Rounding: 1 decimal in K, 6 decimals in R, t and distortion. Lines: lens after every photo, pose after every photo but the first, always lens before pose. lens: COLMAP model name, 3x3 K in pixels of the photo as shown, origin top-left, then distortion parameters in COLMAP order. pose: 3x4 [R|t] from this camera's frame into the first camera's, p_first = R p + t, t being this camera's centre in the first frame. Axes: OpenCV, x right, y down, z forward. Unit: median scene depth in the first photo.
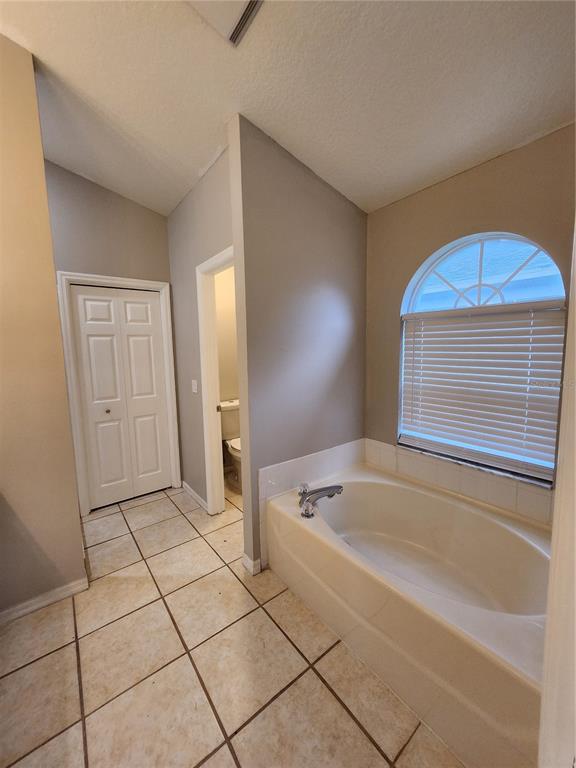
lens RADIAL K [[303.5, 0, 287.6], [0, 303.5, 381.3], [0, 0, 1]] dist [-0.003649, -0.000037]
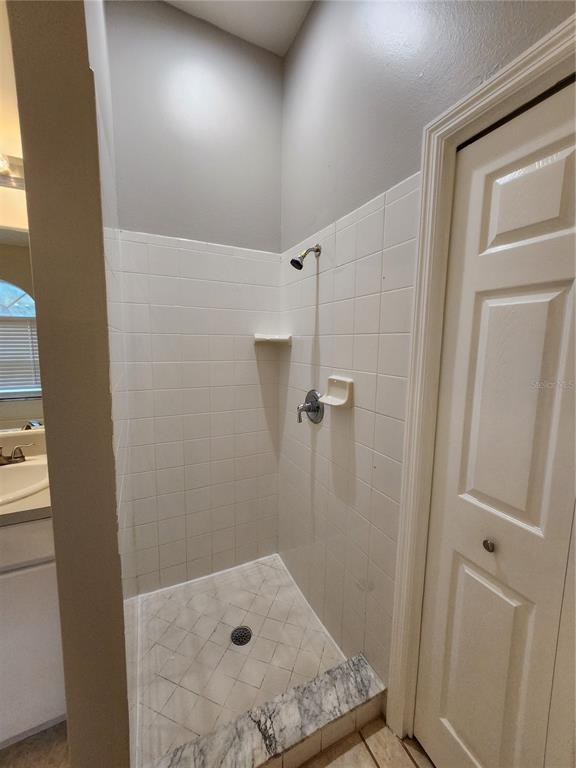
lens RADIAL K [[303.5, 0, 286.8], [0, 303.5, 380.2], [0, 0, 1]] dist [-0.003649, -0.000037]
pose [[-0.216081, 0.136861, -0.966736, -0.291931], [-0.114064, 0.979809, 0.164207, -0.091685], [0.969690, 0.145752, -0.196107, 0.871251]]
